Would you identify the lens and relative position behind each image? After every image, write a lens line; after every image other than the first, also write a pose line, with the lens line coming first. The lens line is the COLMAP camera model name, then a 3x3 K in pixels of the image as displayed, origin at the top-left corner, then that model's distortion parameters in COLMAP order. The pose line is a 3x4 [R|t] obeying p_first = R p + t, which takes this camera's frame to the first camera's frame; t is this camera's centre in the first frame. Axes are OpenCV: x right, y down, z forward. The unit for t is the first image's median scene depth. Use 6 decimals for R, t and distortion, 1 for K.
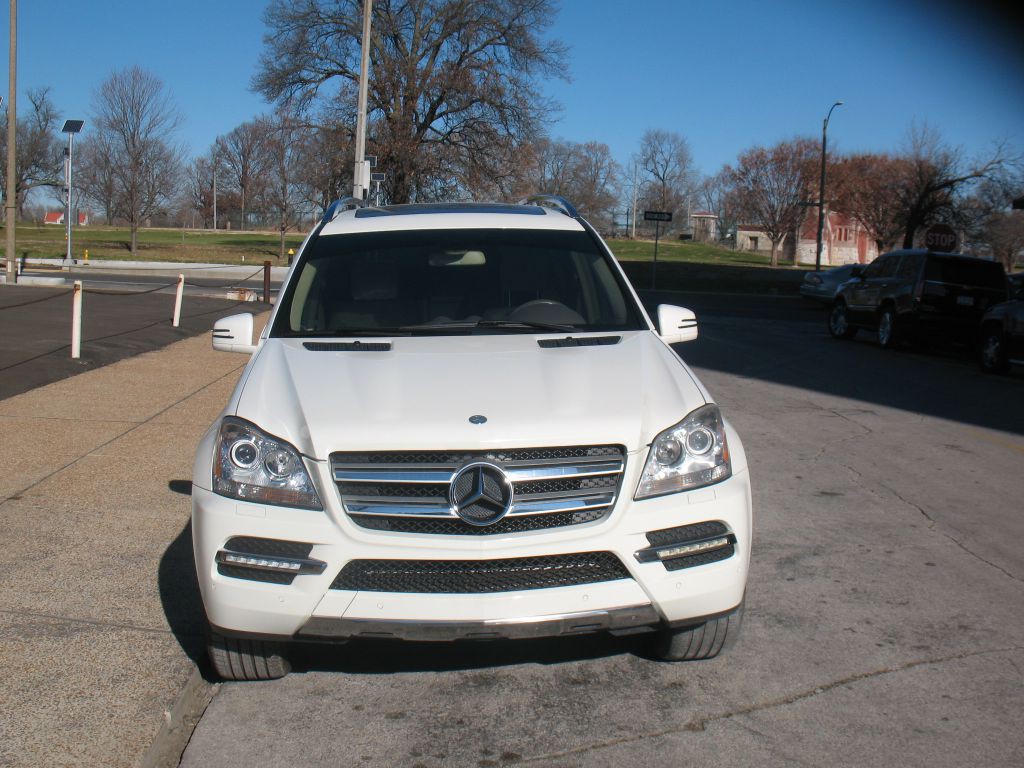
lens RADIAL K [[1159.2, 0, 509.1], [0, 1159.2, 389.4], [0, 0, 1]] dist [-0.100236, 0.000000]
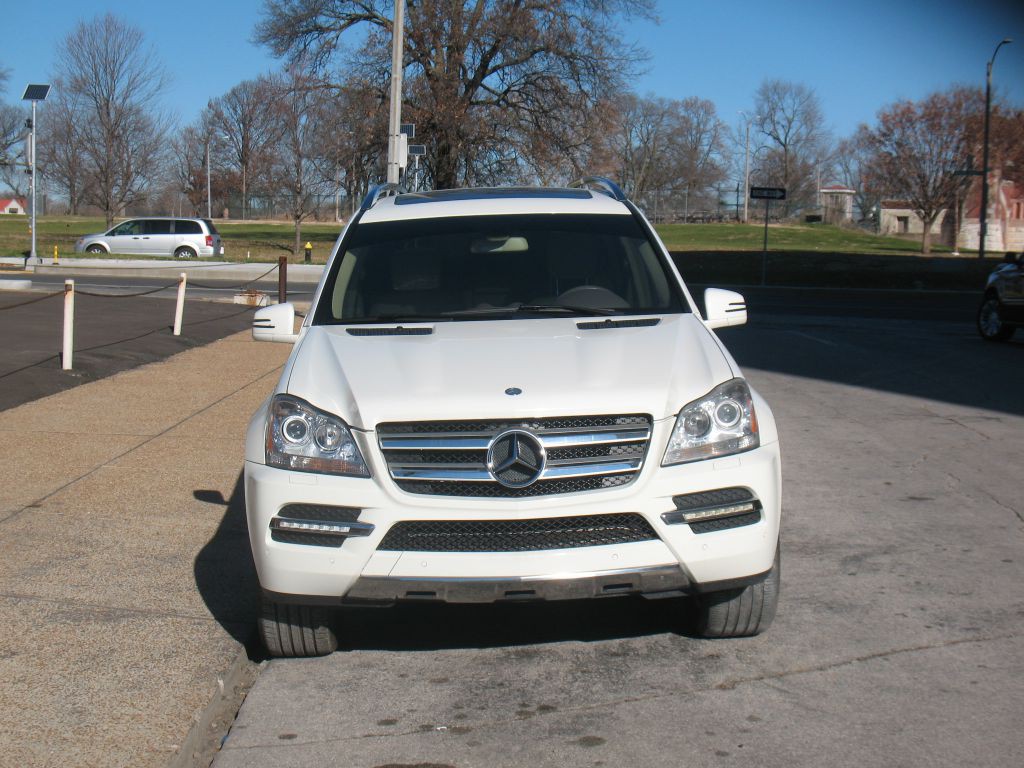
lens RADIAL K [[1503.6, 0, 515.1], [0, 1503.6, 380.6], [0, 0, 1]] dist [-0.026348, 0.000000]
pose [[0.998730, -0.012388, -0.048840, 0.030423], [0.011074, 0.999572, -0.027081, 0.037854], [0.049155, 0.026505, 0.998439, -0.278349]]
